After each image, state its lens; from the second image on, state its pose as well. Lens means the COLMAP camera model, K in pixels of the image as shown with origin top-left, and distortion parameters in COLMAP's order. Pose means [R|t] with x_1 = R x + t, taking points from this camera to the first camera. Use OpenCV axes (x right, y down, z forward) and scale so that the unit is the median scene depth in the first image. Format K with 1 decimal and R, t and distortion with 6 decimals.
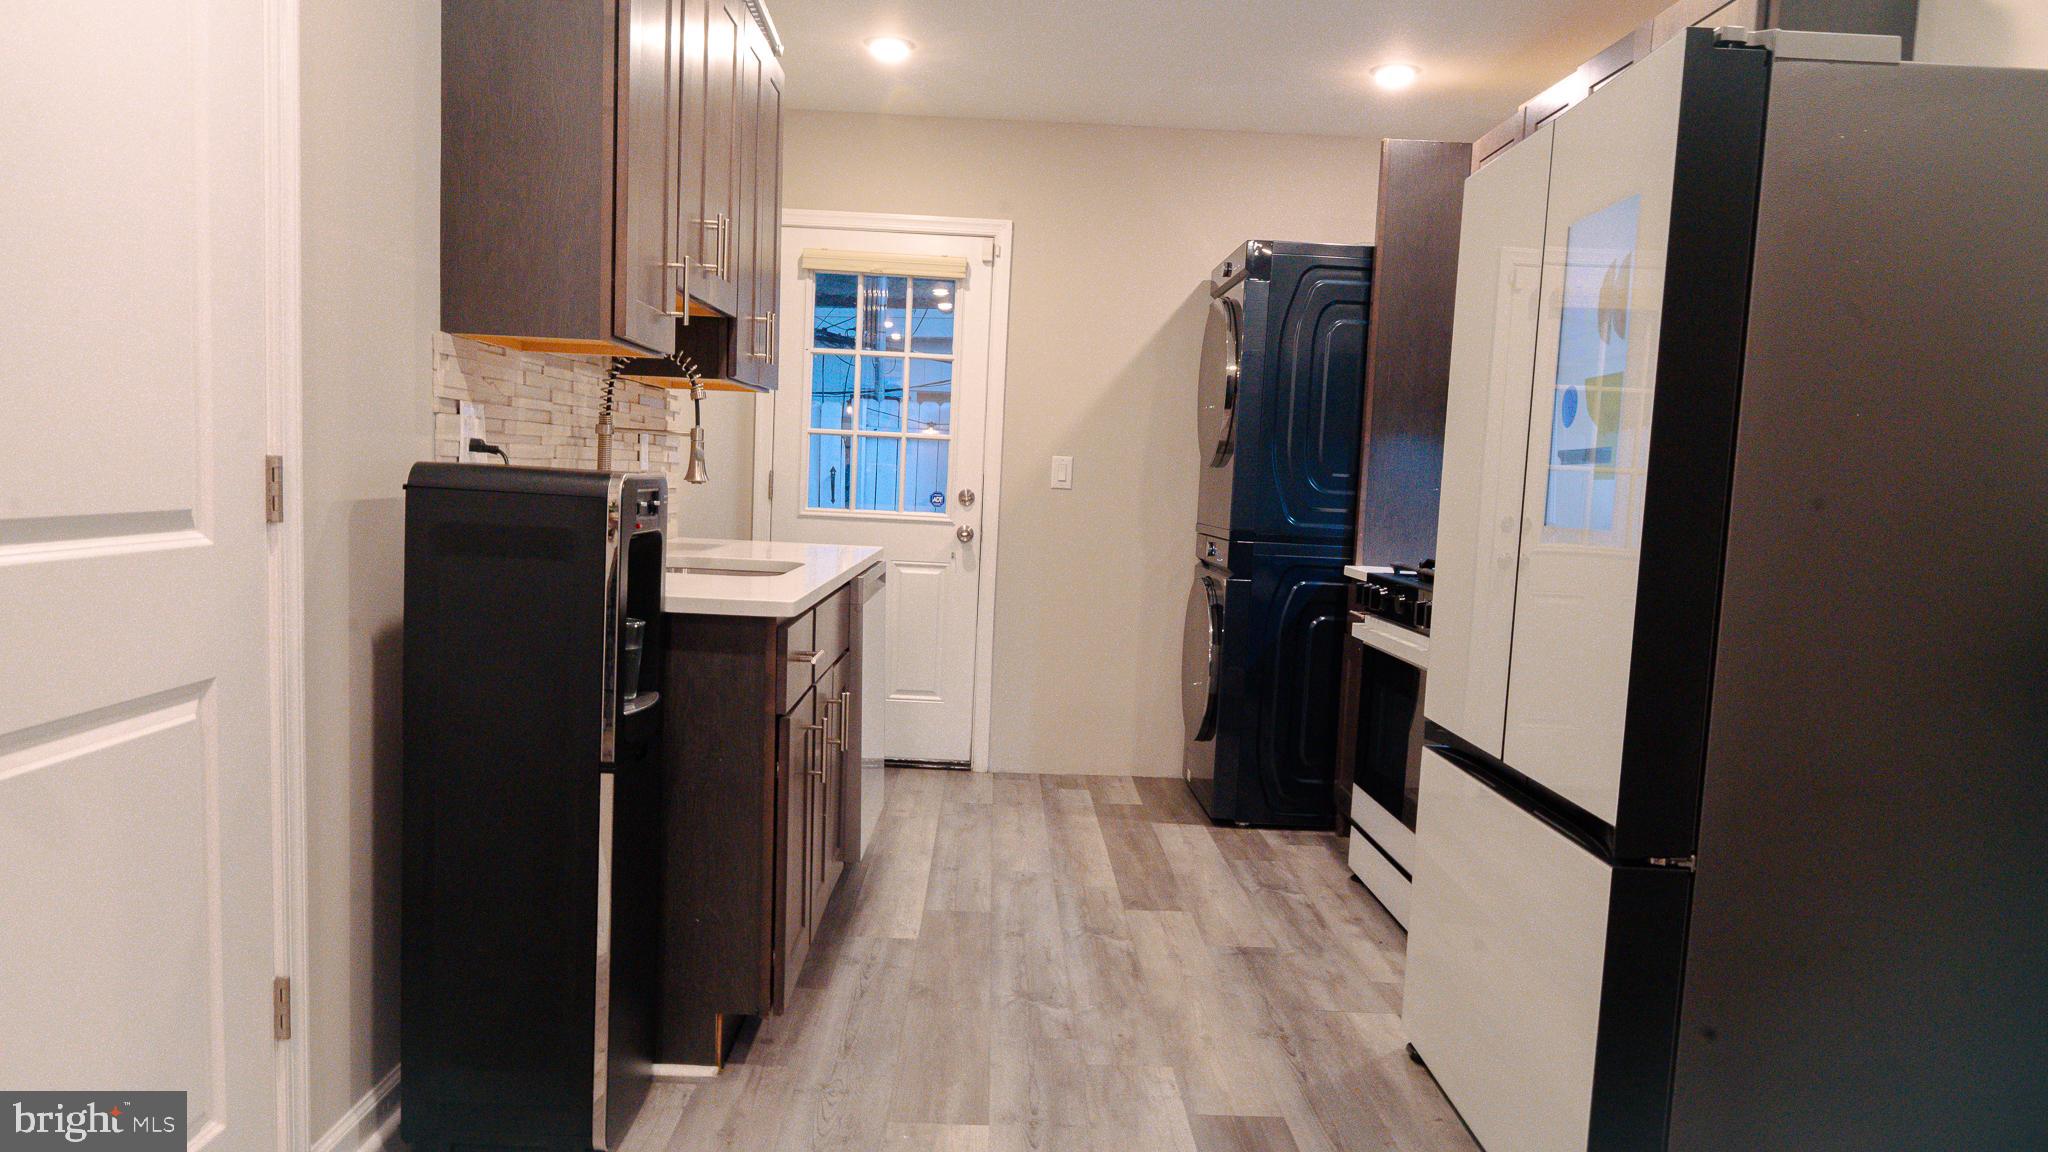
lens RADIAL K [[1376.3, 0, 1032.0], [0, 1376.3, 617.8], [0, 0, 1]] dist [-0.007852, -0.000435]
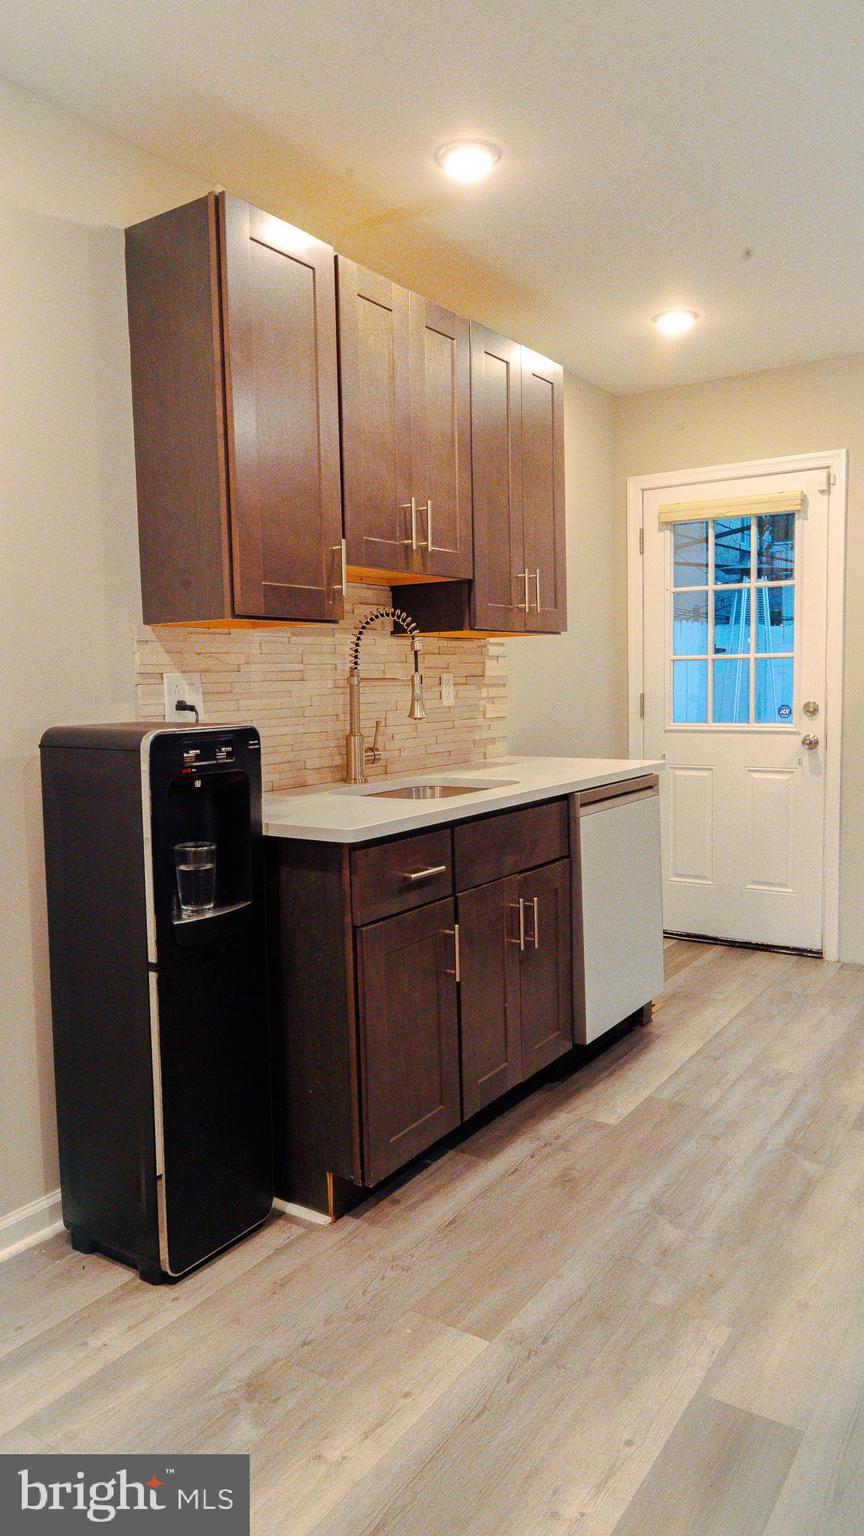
lens RADIAL K [[1032.2, 0, 433.2], [0, 1032.2, 773.7], [0, 0, 1]] dist [-0.007852, -0.000435]
pose [[0.814920, -0.008959, -0.579504, 0.237787], [-0.001674, 0.999840, -0.017811, -0.026704], [0.579571, 0.015485, 0.814774, 0.209235]]
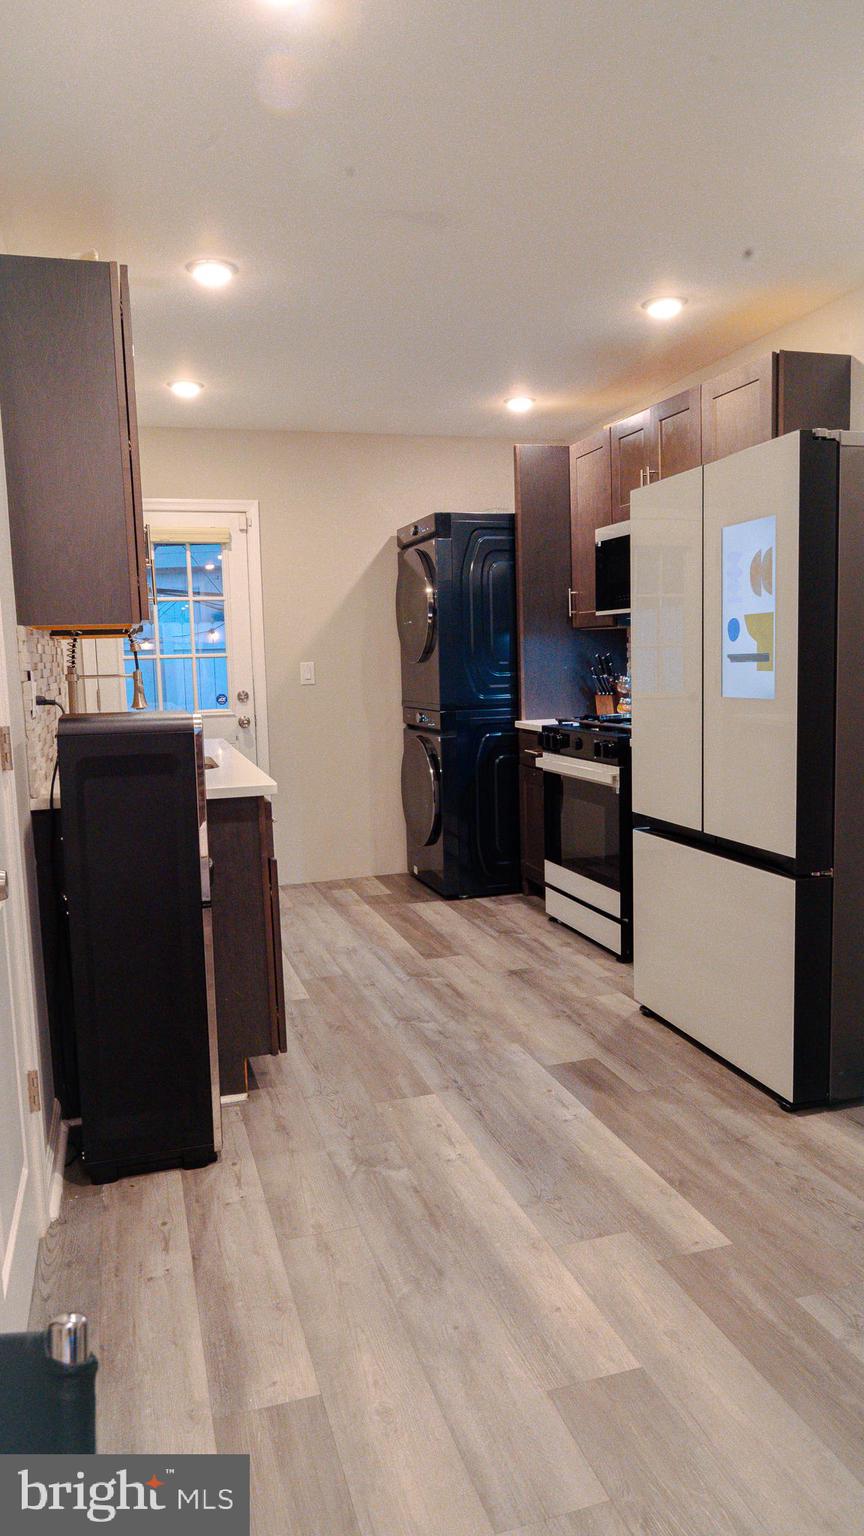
lens RADIAL K [[1032.2, 0, 433.2], [0, 1032.2, 773.7], [0, 0, 1]] dist [-0.007852, -0.000435]
pose [[0.959014, -0.104662, 0.263322, -0.193292], [0.100606, 0.994507, 0.028879, -0.024644], [-0.264898, -0.001204, 0.964276, -0.103611]]
